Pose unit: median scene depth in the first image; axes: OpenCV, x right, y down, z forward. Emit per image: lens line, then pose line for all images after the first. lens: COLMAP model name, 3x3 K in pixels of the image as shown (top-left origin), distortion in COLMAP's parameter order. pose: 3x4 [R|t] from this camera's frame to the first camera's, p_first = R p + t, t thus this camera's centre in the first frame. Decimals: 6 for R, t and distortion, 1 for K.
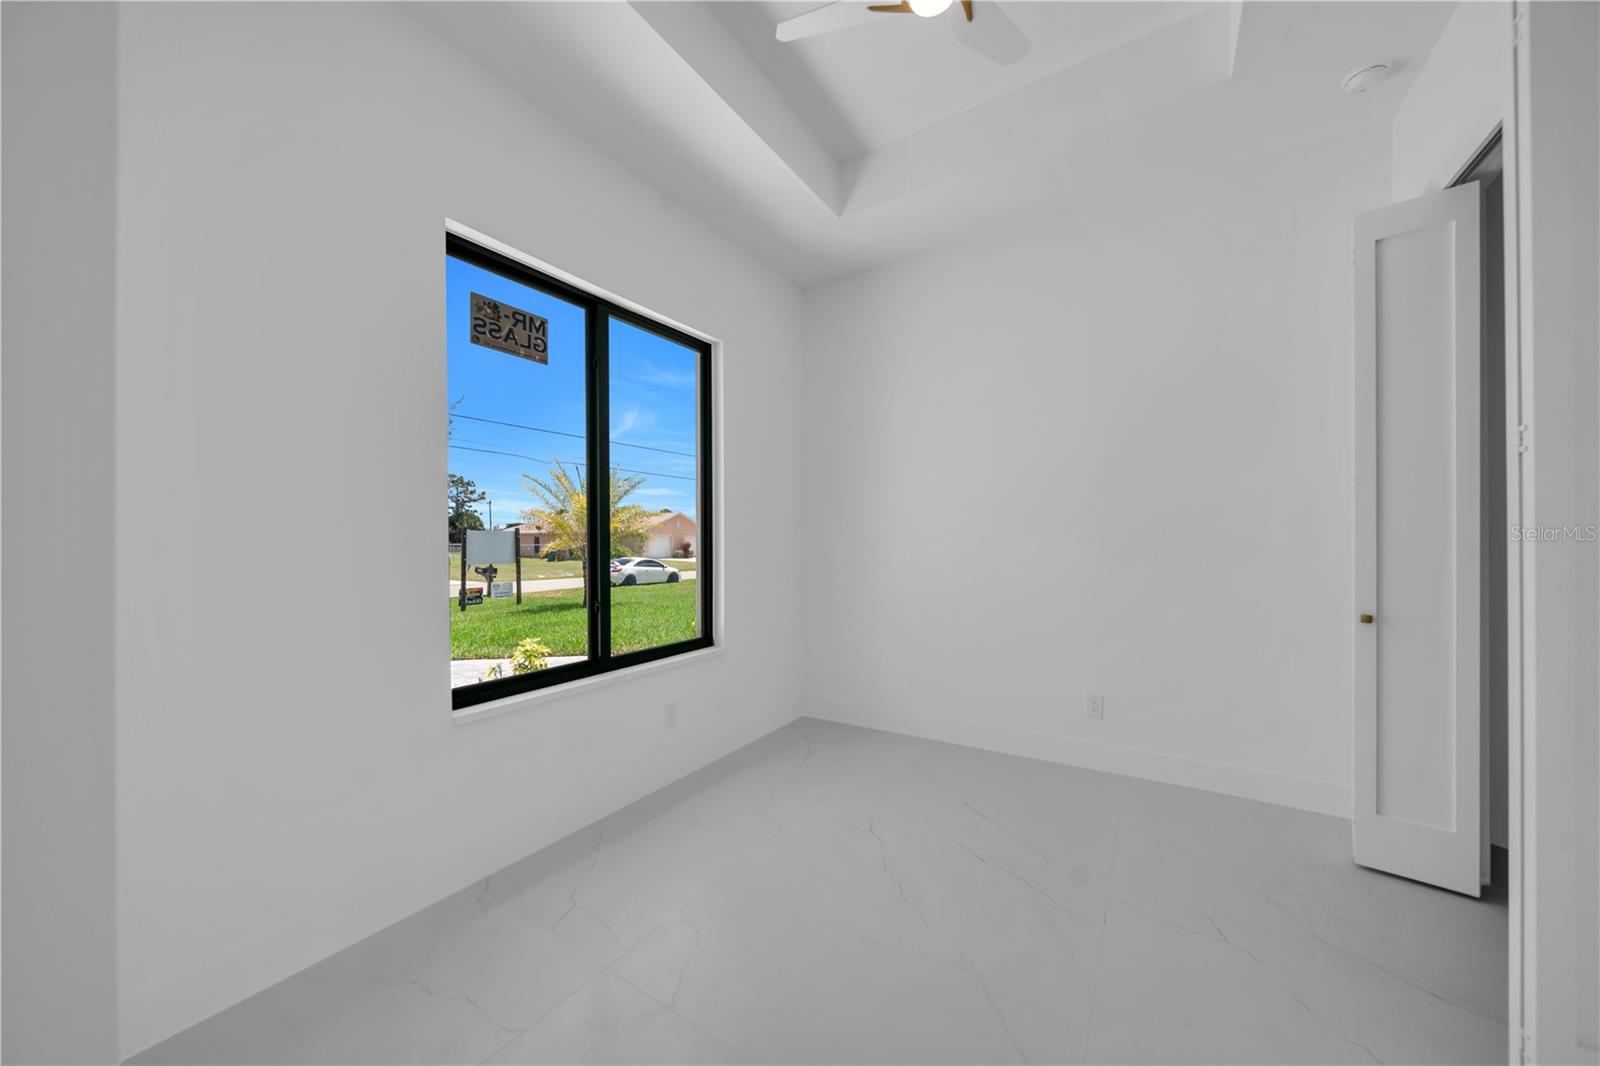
lens RADIAL K [[553.1, 0, 801.9], [0, 553.1, 534.5], [0, 0, 1]] dist [0.001535, -0.001050]
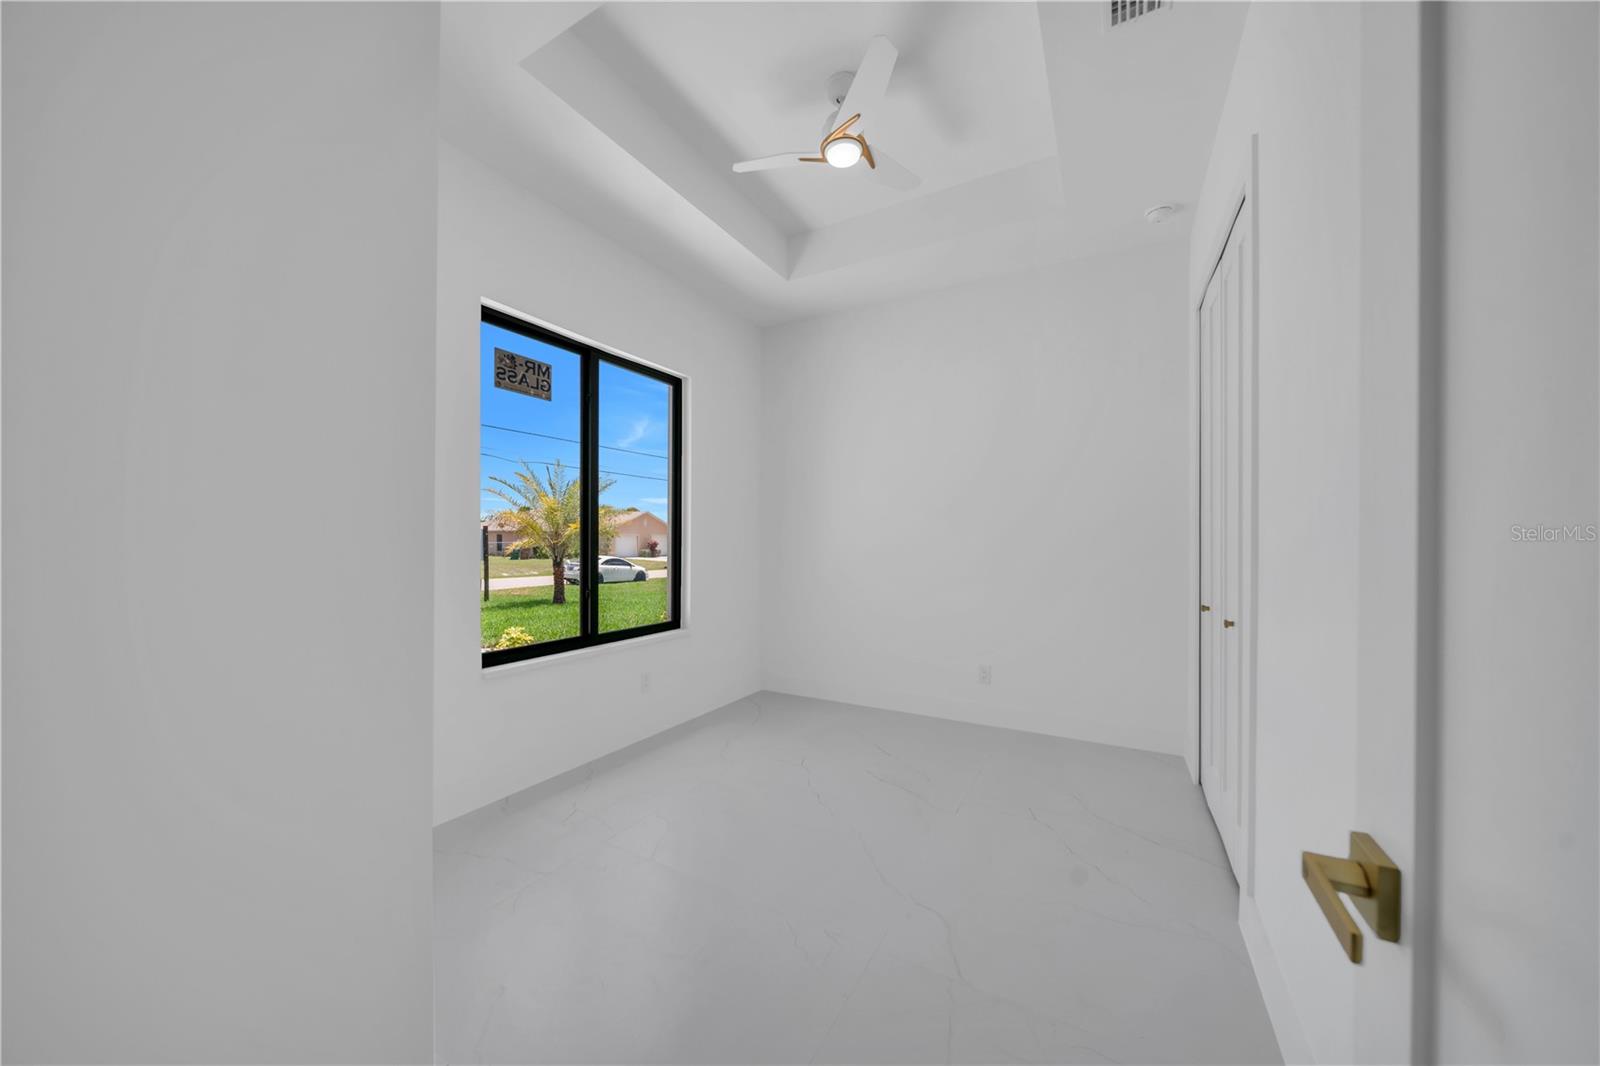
lens RADIAL K [[553.1, 0, 797.6], [0, 553.1, 528.7], [0, 0, 1]] dist [0.001535, -0.001050]
pose [[0.998746, 0.009838, 0.049087, 0.032236], [-0.009318, 0.999898, -0.010825, -0.005698], [-0.049188, 0.010354, 0.998736, -0.216969]]
